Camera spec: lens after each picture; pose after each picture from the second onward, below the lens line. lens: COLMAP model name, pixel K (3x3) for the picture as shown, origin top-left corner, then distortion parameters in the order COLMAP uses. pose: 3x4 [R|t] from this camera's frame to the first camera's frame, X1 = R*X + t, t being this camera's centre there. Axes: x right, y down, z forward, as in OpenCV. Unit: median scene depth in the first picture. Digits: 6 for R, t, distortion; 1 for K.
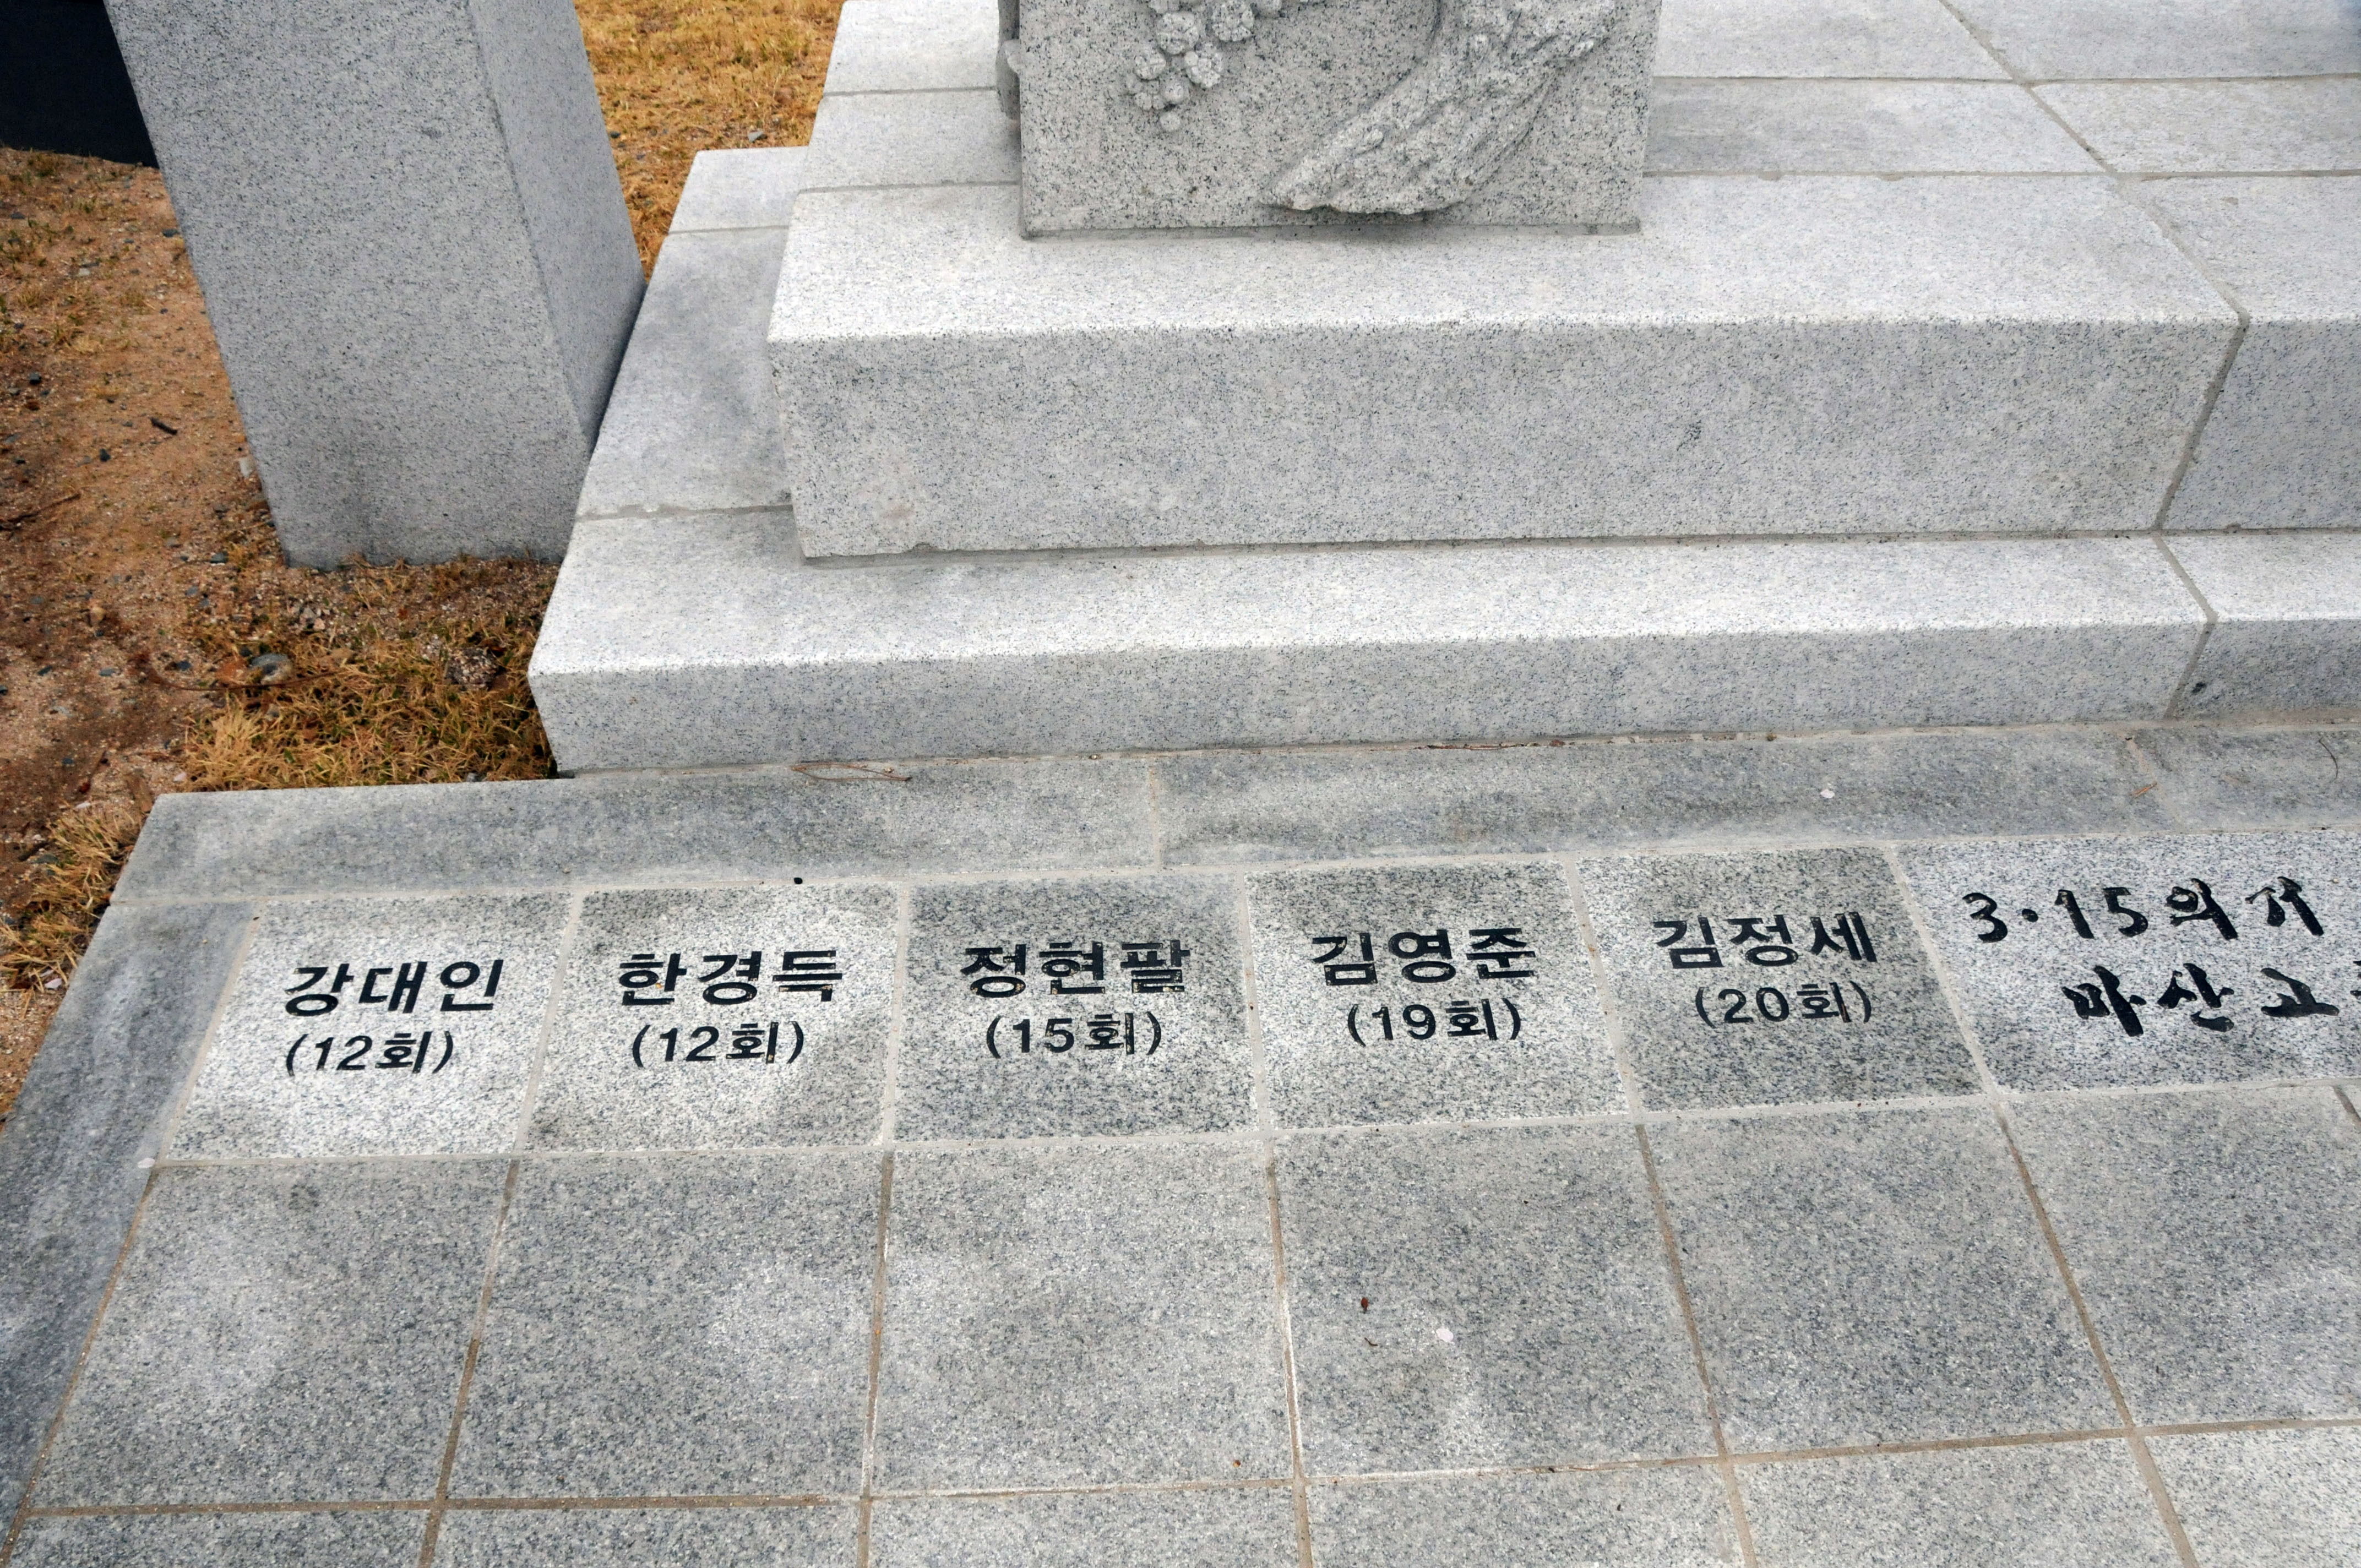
lens RADIAL K [[1909.6, 0, 1142.2], [0, 1909.6, 852.4], [0, 0, 1]] dist [-0.162282, 0.125904]
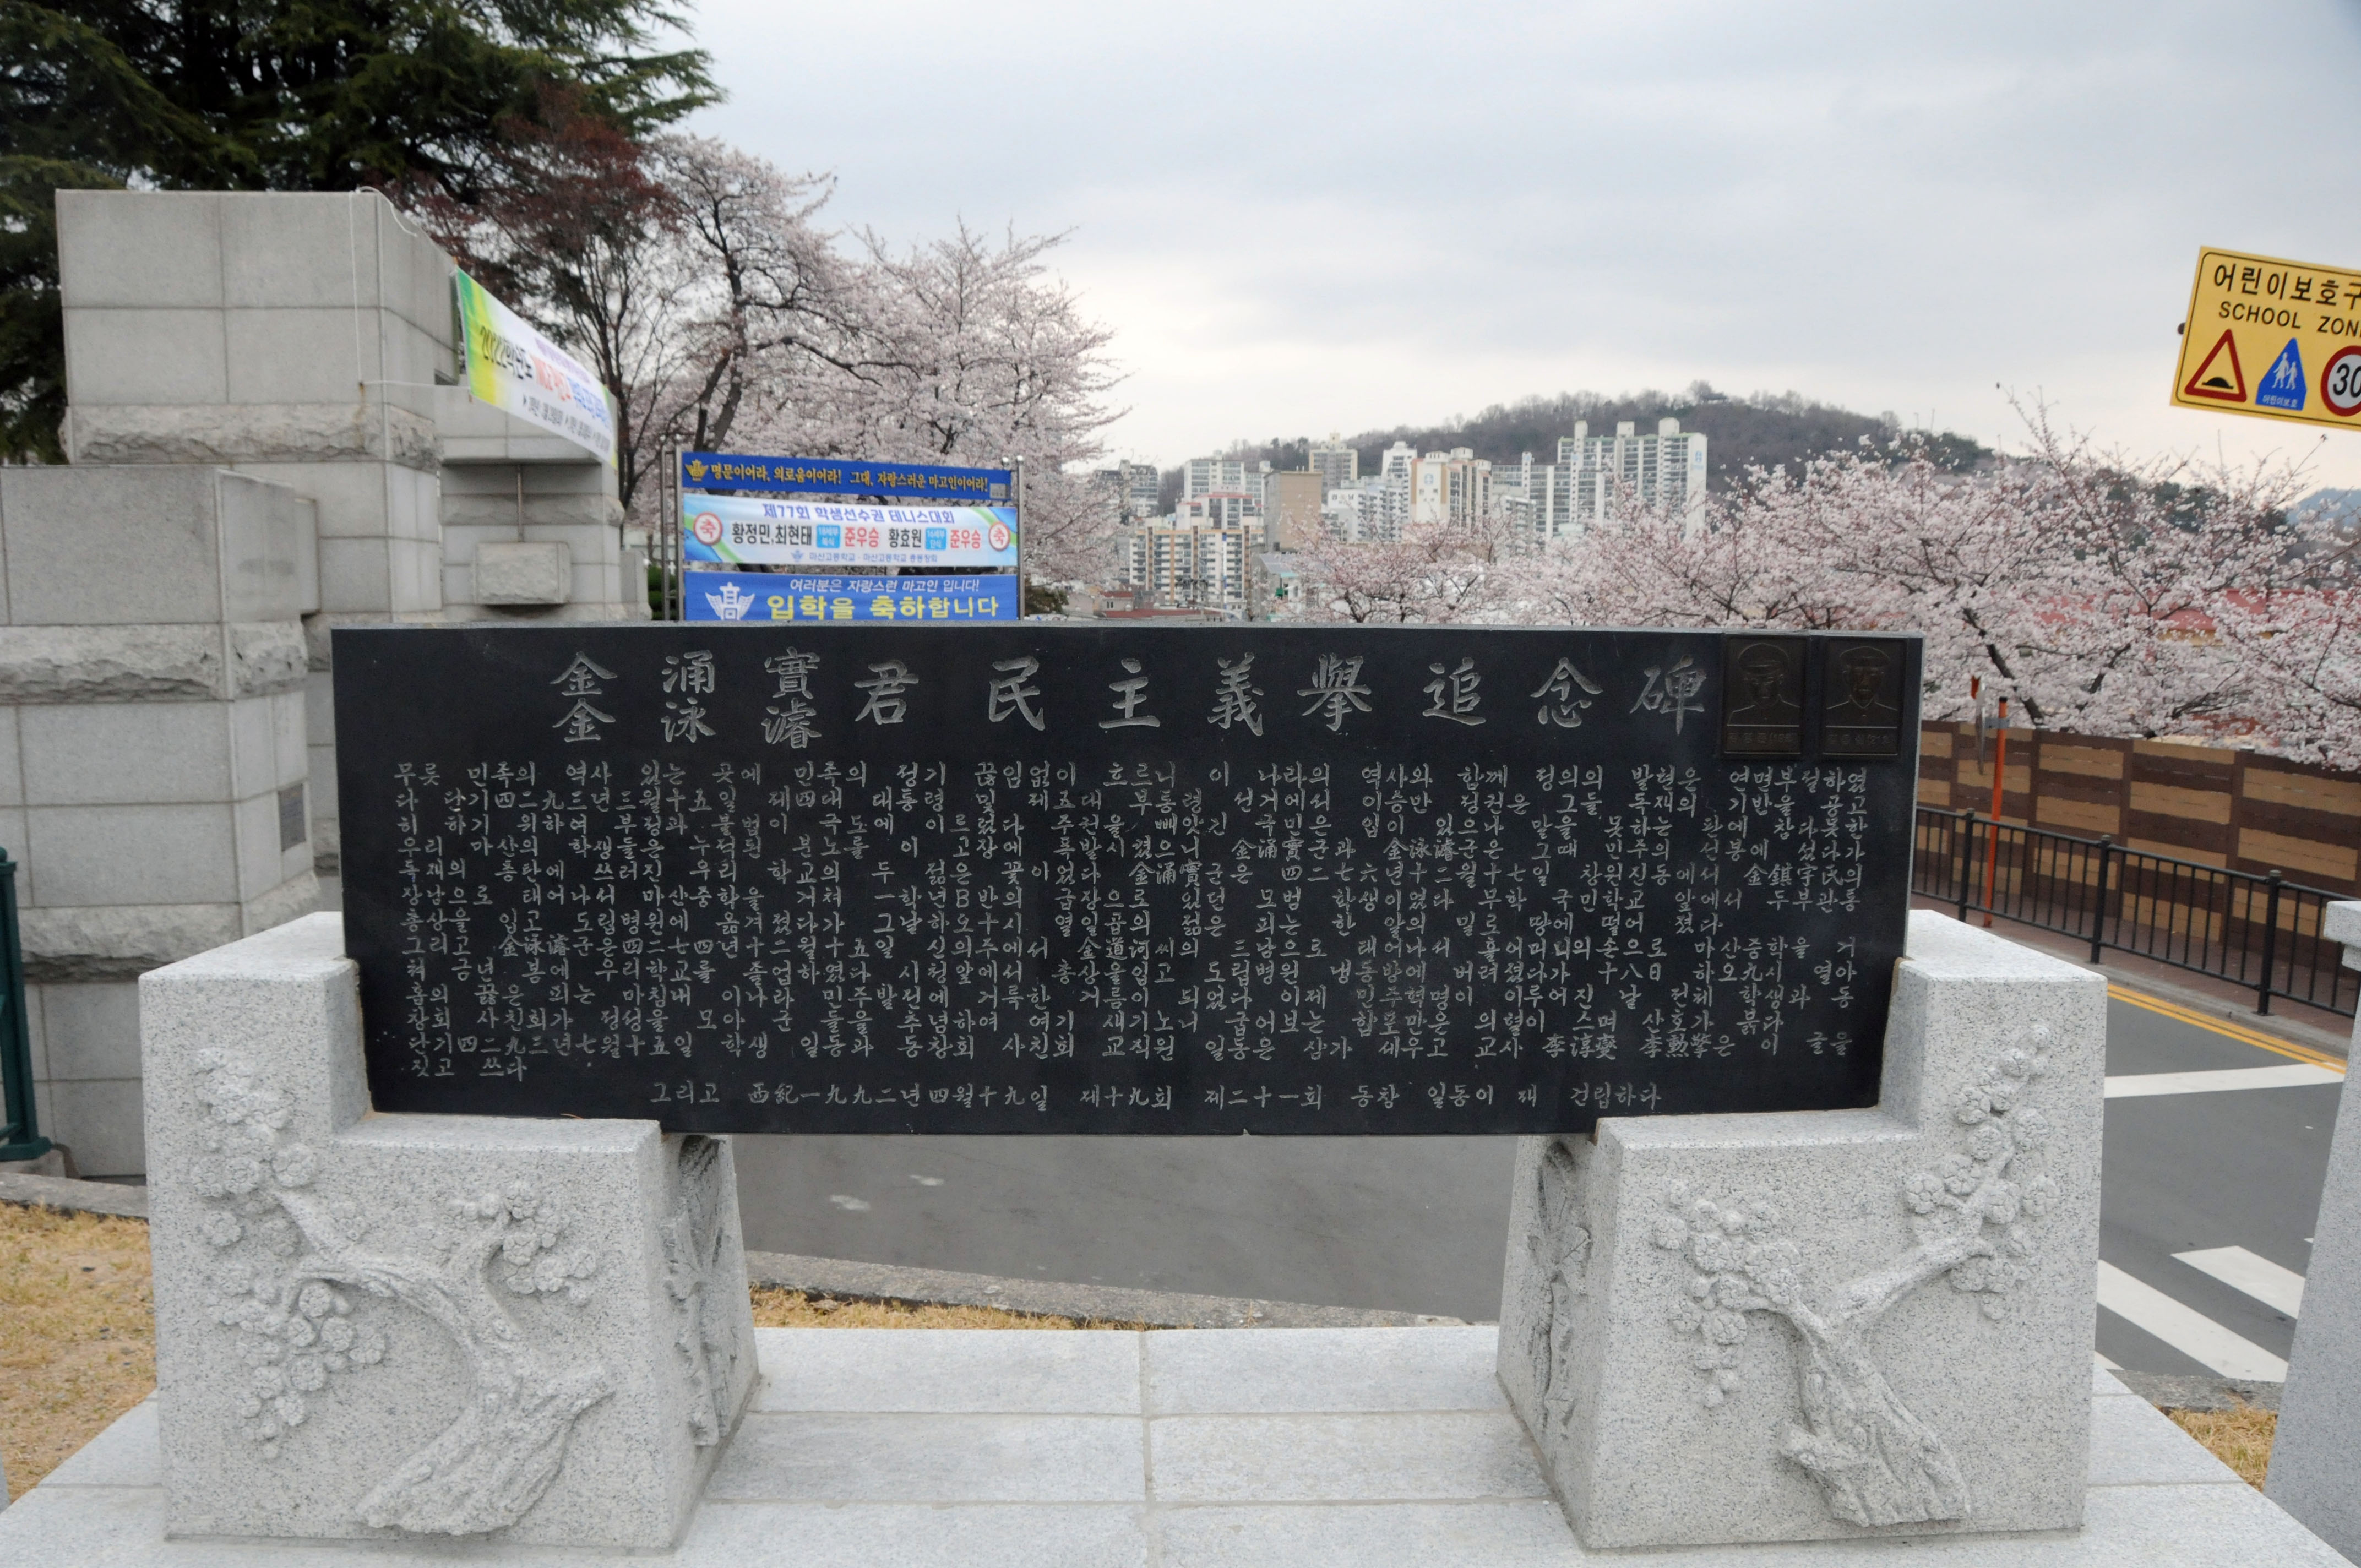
lens RADIAL K [[1909.6, 0, 1142.2], [0, 1909.6, 852.4], [0, 0, 1]] dist [-0.162282, 0.125904]
pose [[0.999671, 0.016241, -0.019865, 0.598539], [-0.024821, 0.808266, -0.588294, -0.013040], [0.006502, 0.588593, 0.808403, -0.202808]]
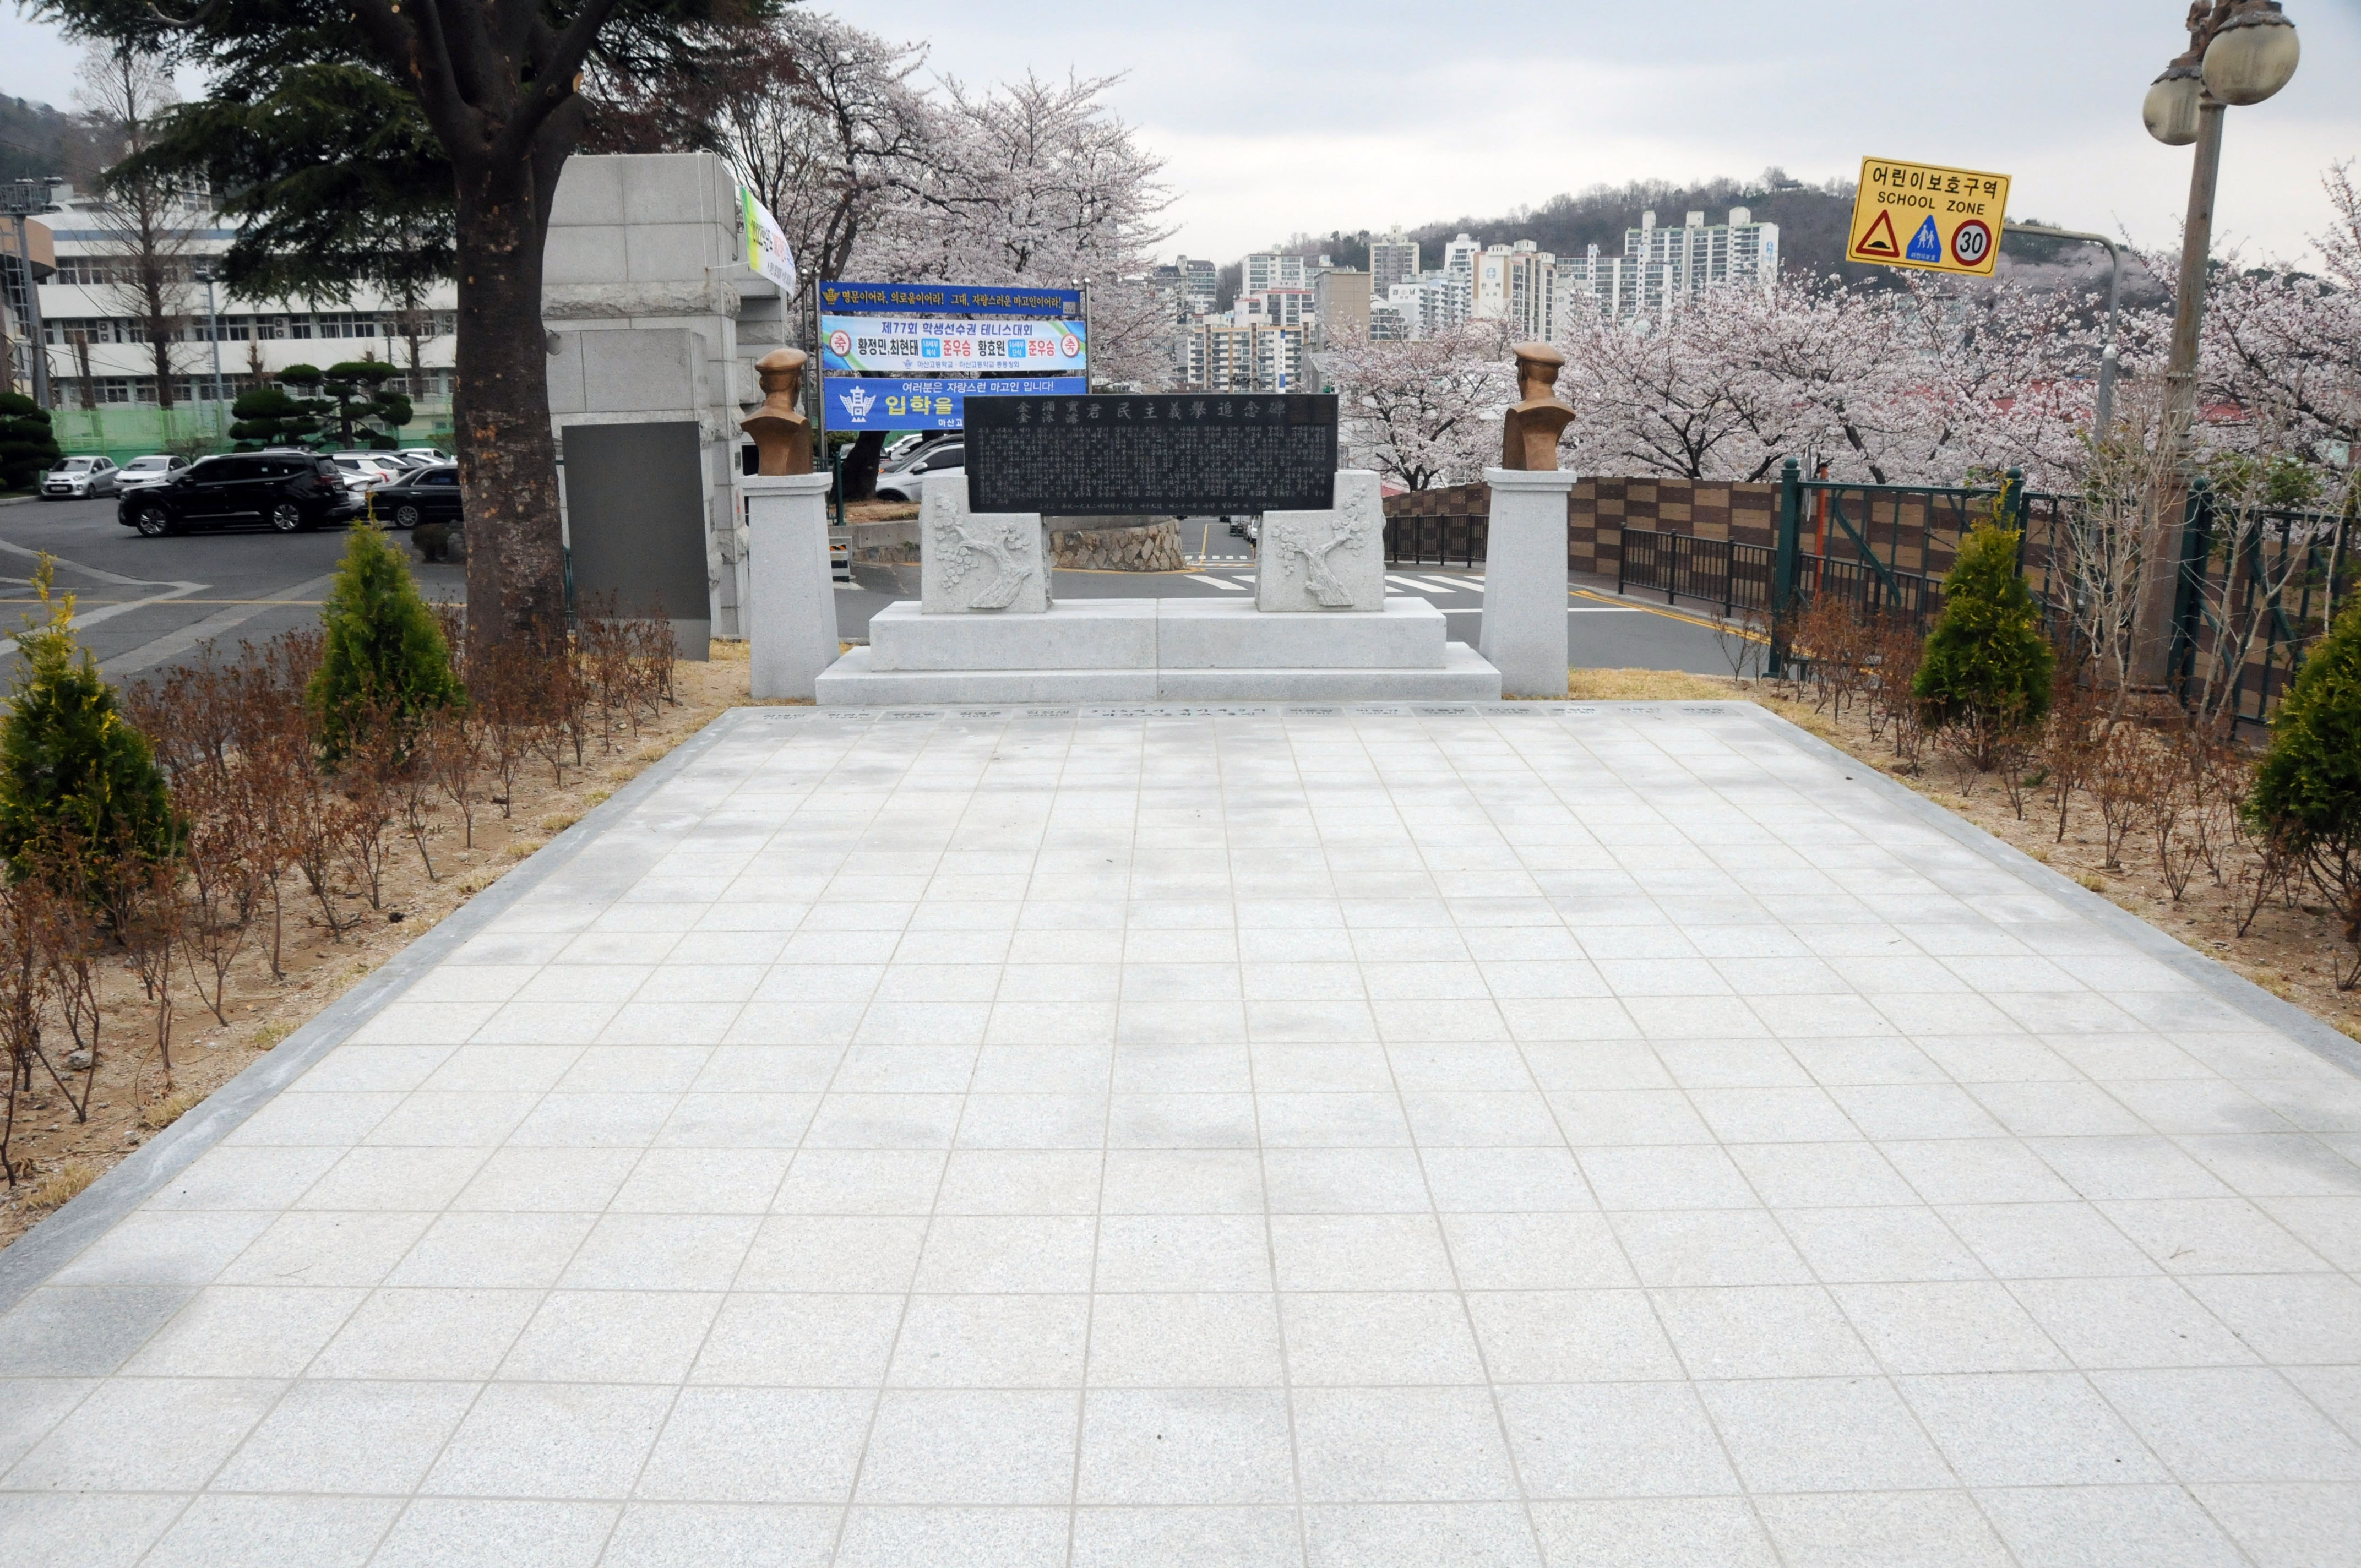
lens RADIAL K [[1909.6, 0, 1142.2], [0, 1909.6, 852.4], [0, 0, 1]] dist [-0.162282, 0.125904]
pose [[0.998664, 0.013568, -0.049856, 0.818734], [-0.036759, 0.864651, -0.501026, 2.857205], [0.036310, 0.502190, 0.863995, -3.175692]]
